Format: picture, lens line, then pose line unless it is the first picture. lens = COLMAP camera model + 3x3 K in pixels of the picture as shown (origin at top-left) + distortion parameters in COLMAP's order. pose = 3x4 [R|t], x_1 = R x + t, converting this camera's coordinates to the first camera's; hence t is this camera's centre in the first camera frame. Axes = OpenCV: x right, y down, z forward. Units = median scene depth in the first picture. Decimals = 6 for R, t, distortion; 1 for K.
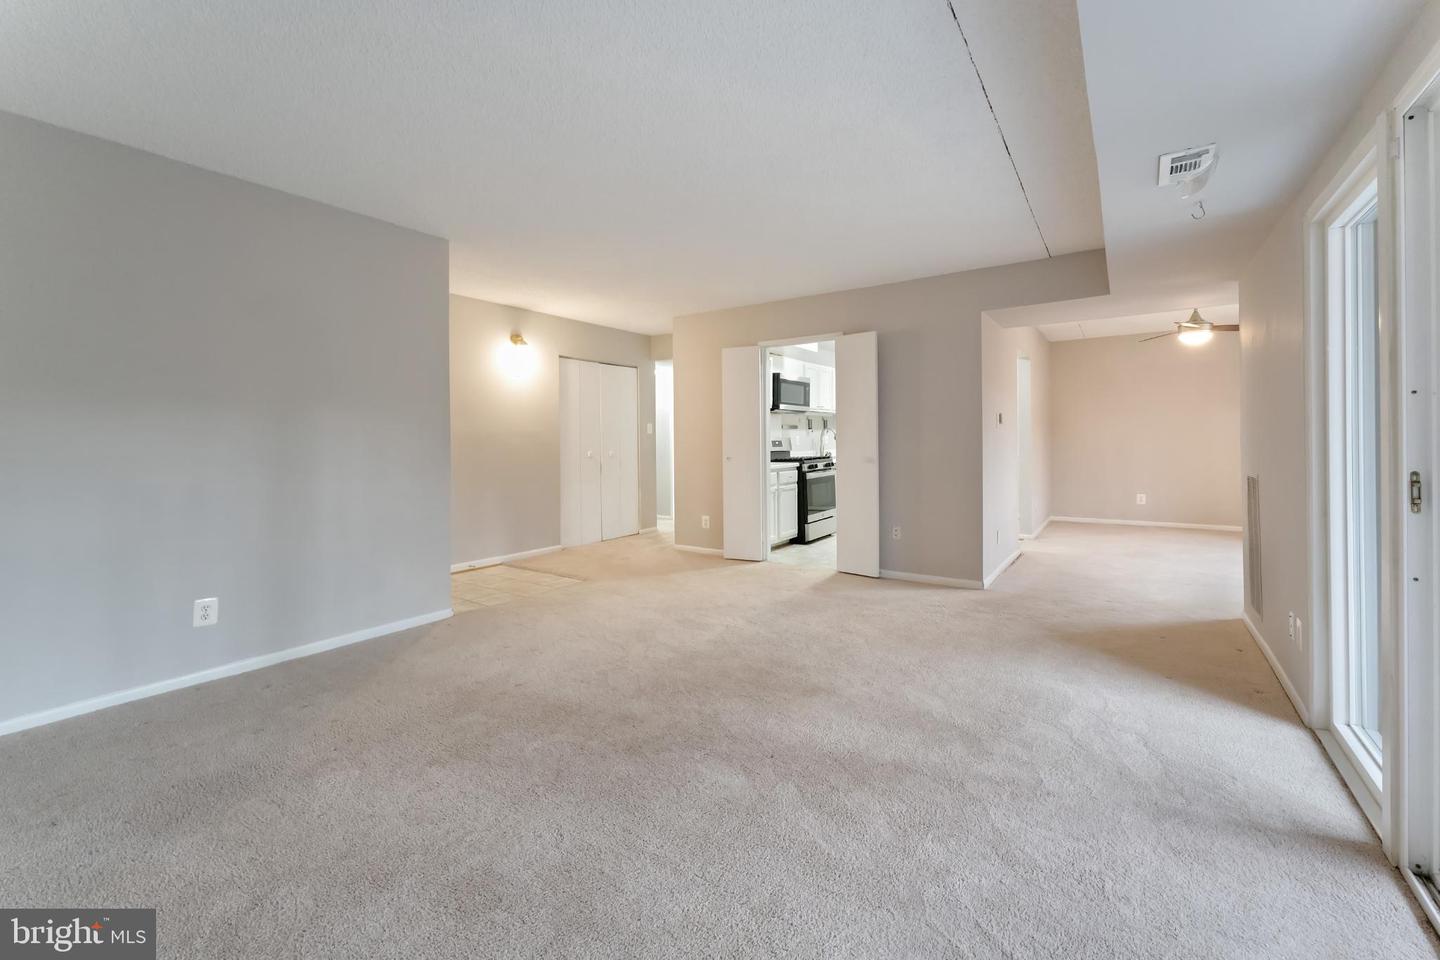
lens RADIAL K [[588.1, 0, 713.5], [0, 588.1, 438.2], [0, 0, 1]] dist [-0.000035, -0.000005]
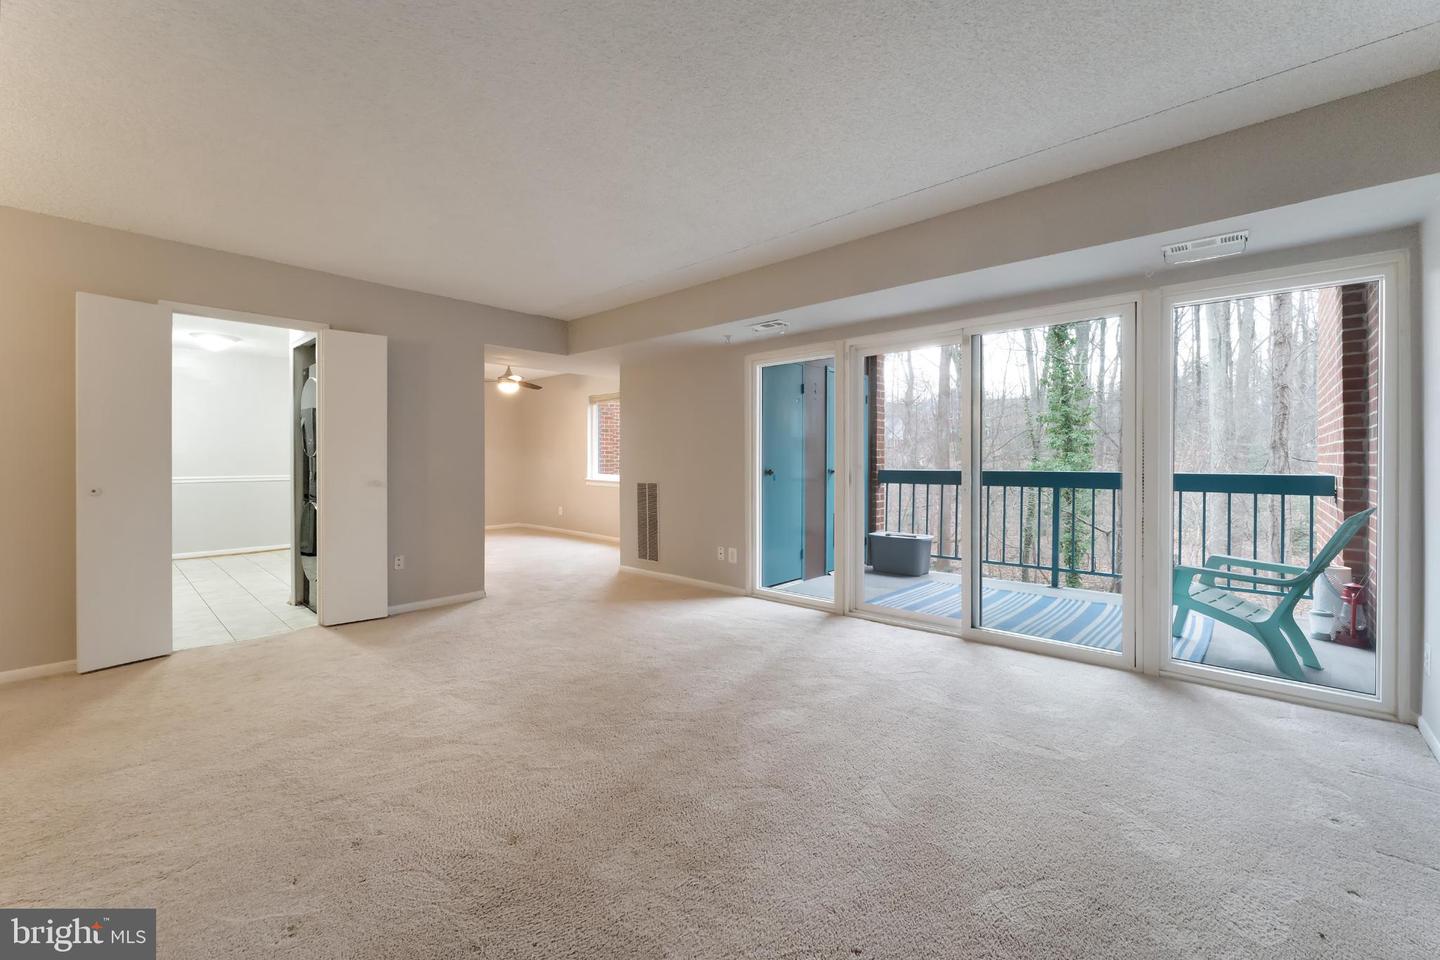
lens RADIAL K [[583.8, 0, 714.8], [0, 583.8, 464.7], [0, 0, 1]] dist [-0.003831, -0.000143]
pose [[0.124937, -0.001033, 0.992164, -0.840175], [-0.004294, 0.999990, 0.001582, 0.010271], [-0.992155, -0.004458, 0.124932, 0.641766]]
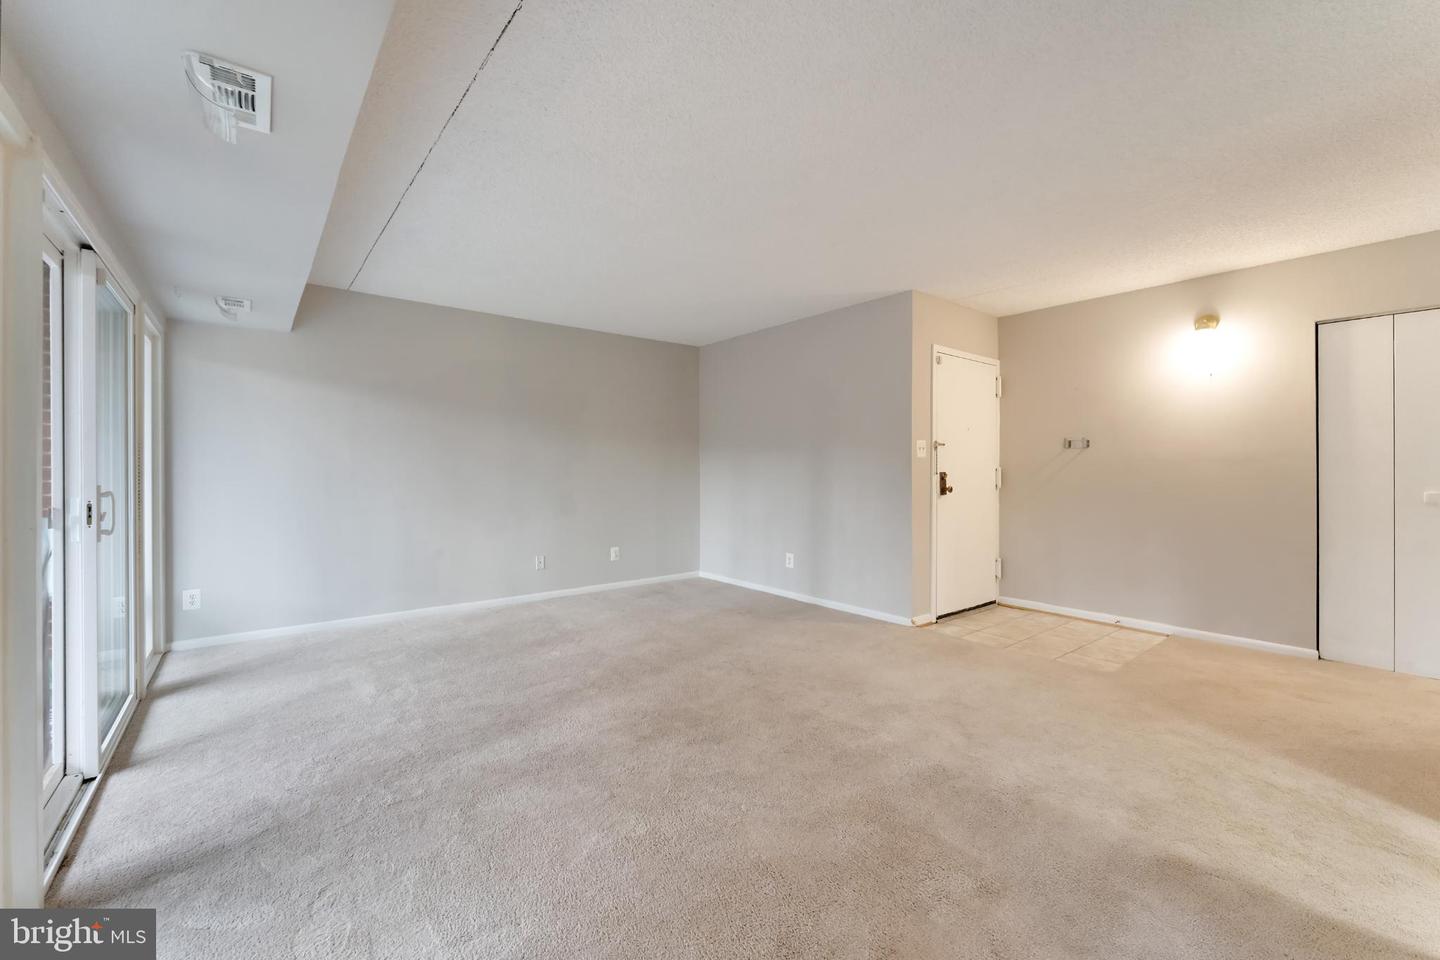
lens RADIAL K [[587.2, 0, 724.7], [0, 587.2, 469.3], [0, 0, 1]] dist [-0.002397, -0.000293]
pose [[-0.273824, 0.008660, -0.961741, 0.912774], [0.008063, 0.999945, 0.006708, -0.008379], [0.961746, -0.005918, -0.273879, 1.220770]]
